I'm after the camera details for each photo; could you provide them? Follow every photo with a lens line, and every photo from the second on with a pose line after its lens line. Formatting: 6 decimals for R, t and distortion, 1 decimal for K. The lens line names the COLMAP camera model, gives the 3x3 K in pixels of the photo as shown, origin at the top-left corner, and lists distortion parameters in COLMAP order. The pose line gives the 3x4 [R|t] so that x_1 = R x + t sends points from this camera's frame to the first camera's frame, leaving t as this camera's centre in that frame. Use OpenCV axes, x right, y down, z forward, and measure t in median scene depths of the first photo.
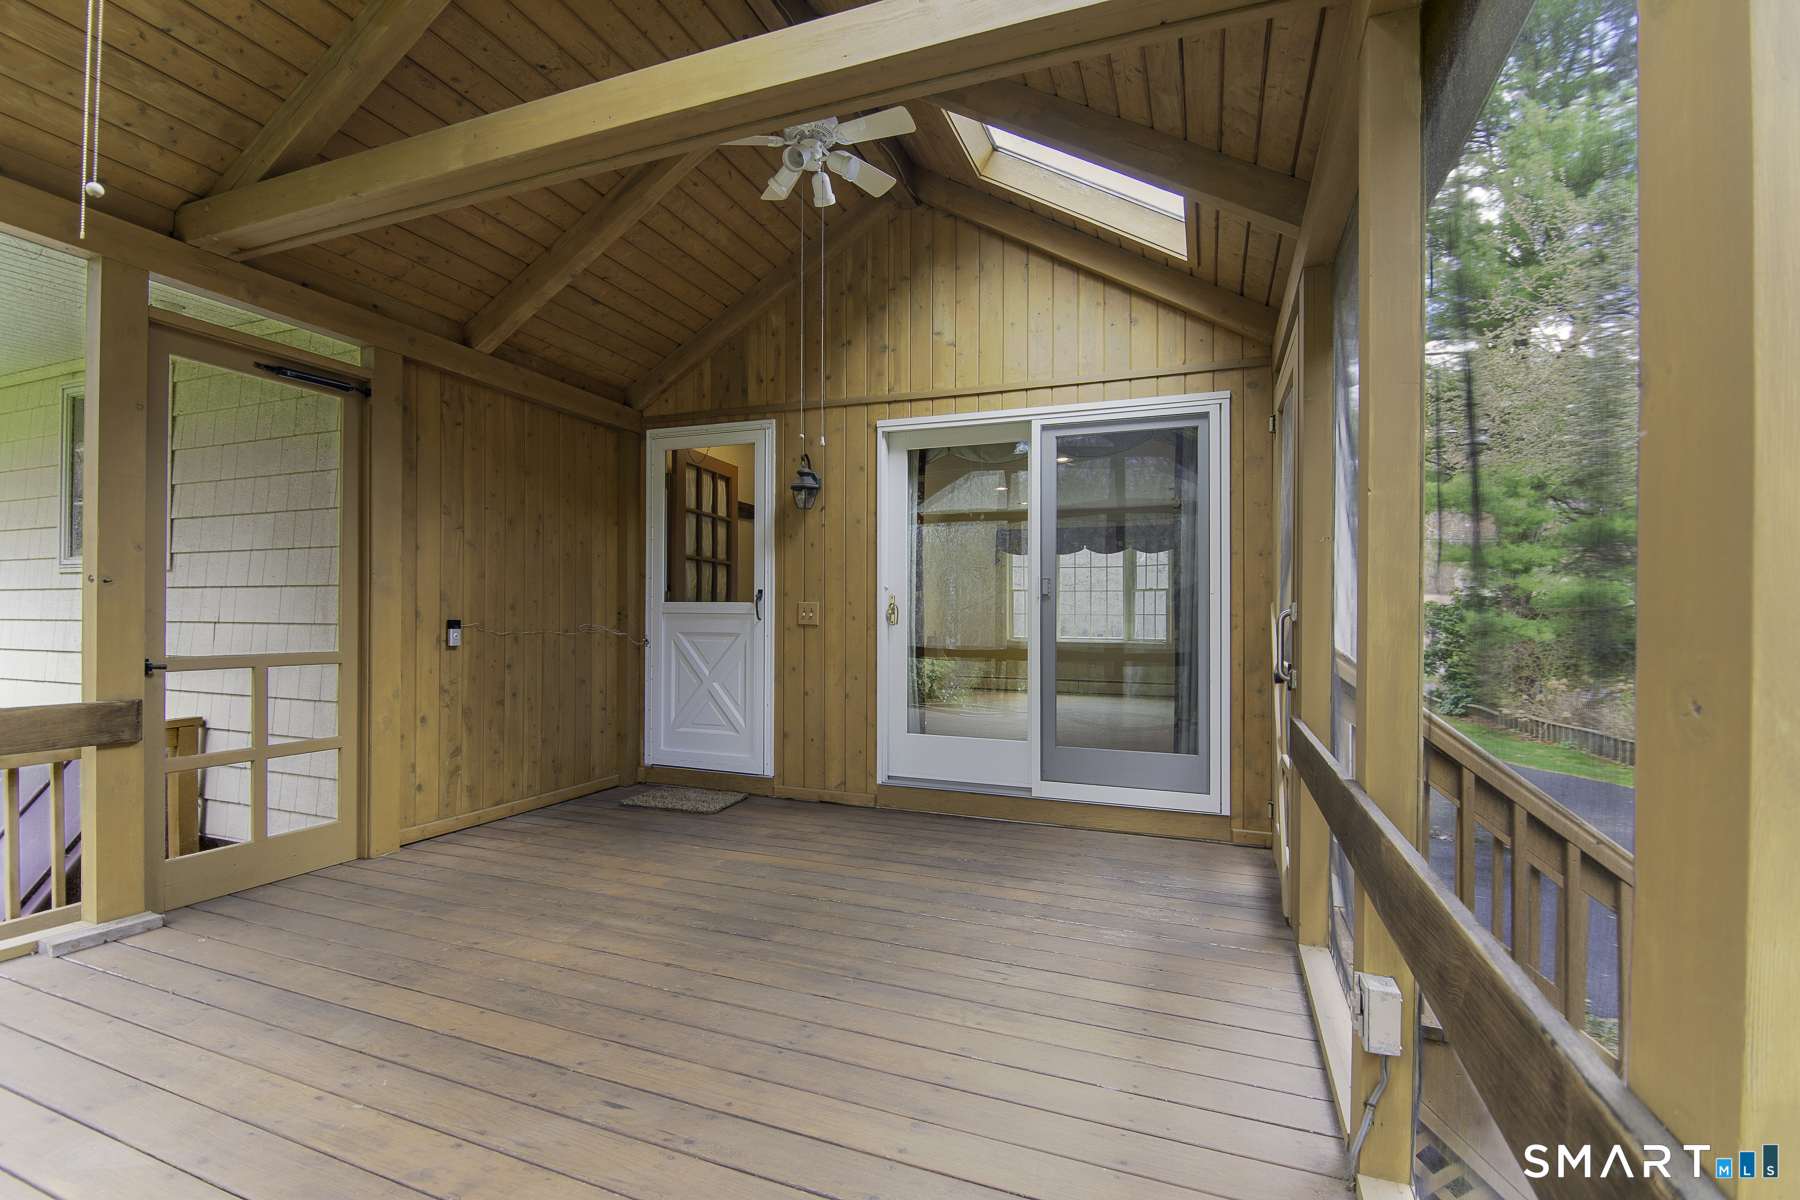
lens RADIAL K [[816.7, 0, 886.2], [0, 816.7, 604.7], [0, 0, 1]] dist [0.001025, -0.010964]
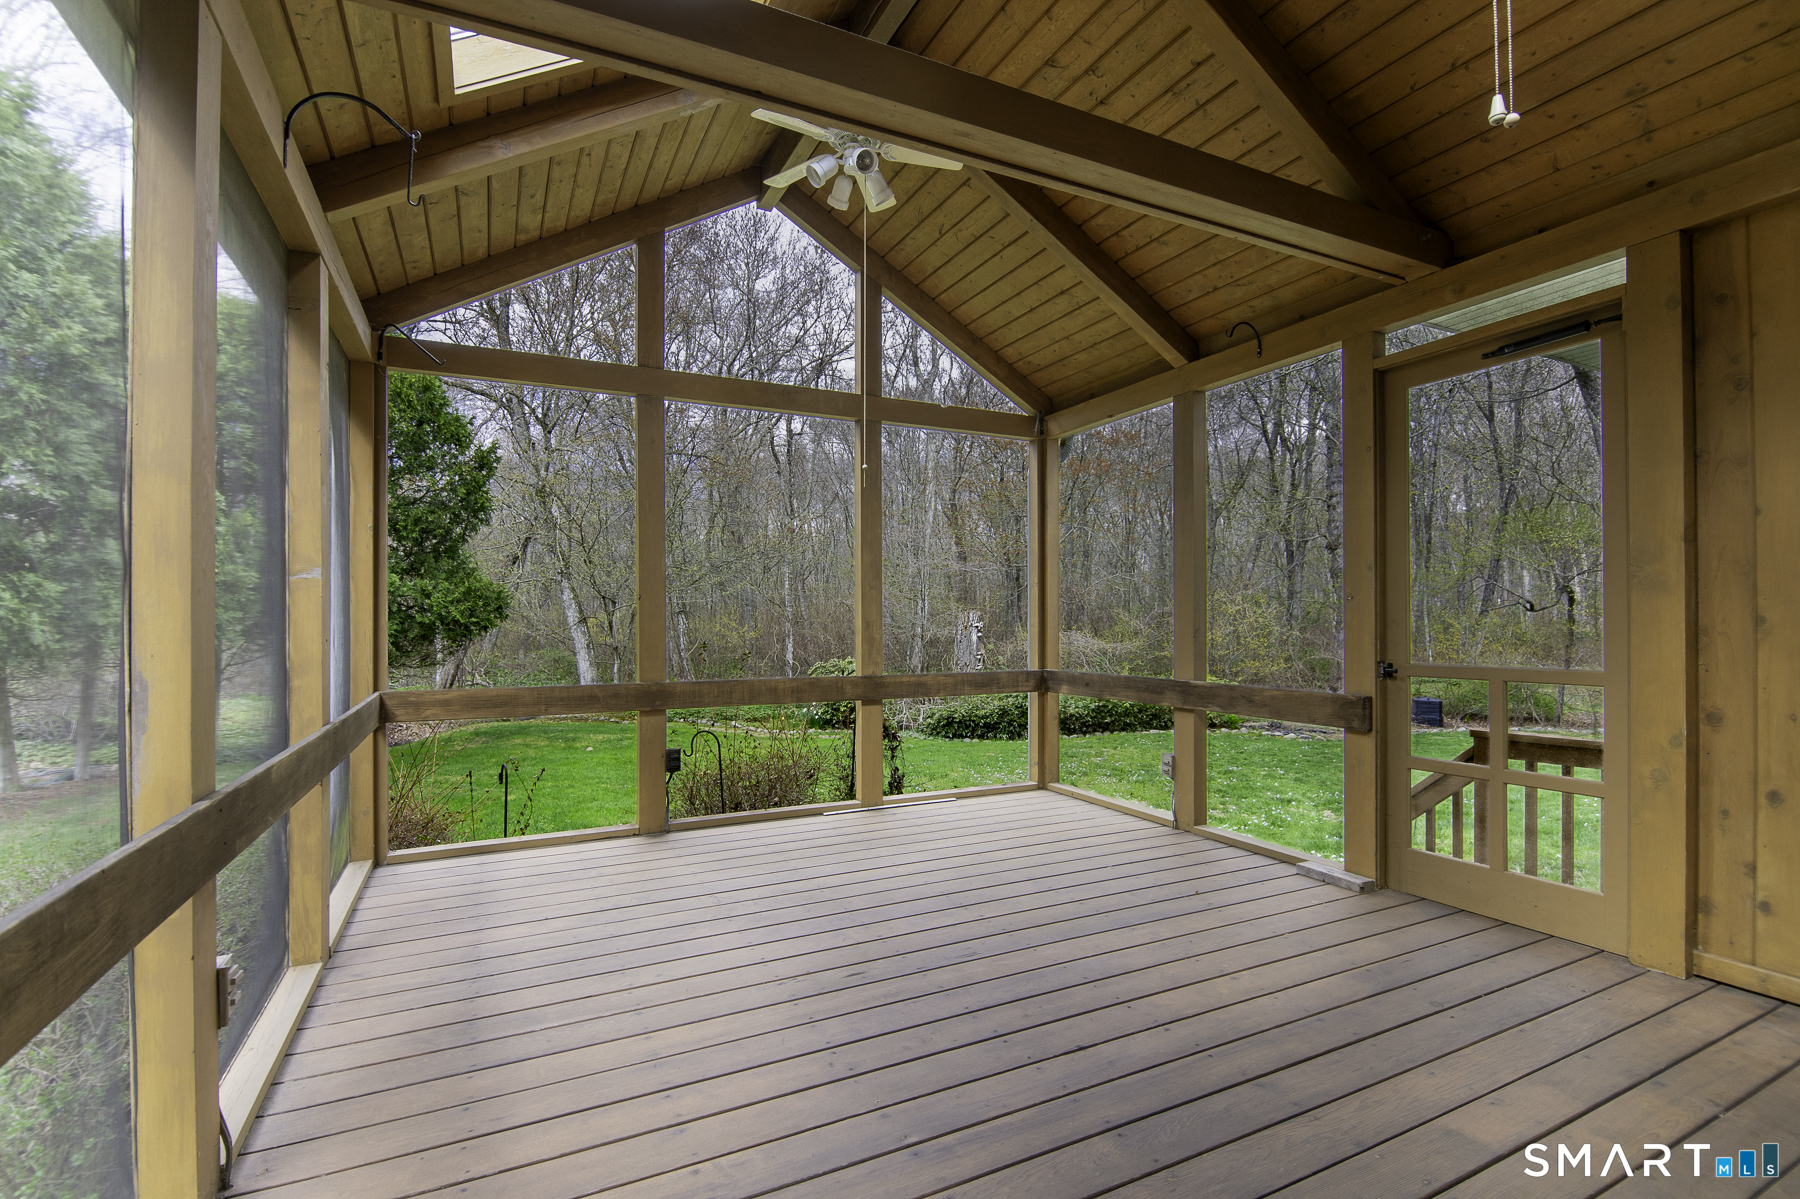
lens RADIAL K [[816.7, 0, 886.2], [0, 816.7, 604.2], [0, 0, 1]] dist [0.001025, -0.010964]
pose [[-0.673891, -0.023220, -0.738466, 0.365340], [0.010330, 0.999112, -0.040843, 0.020438], [0.738758, -0.035152, -0.673053, 1.085907]]
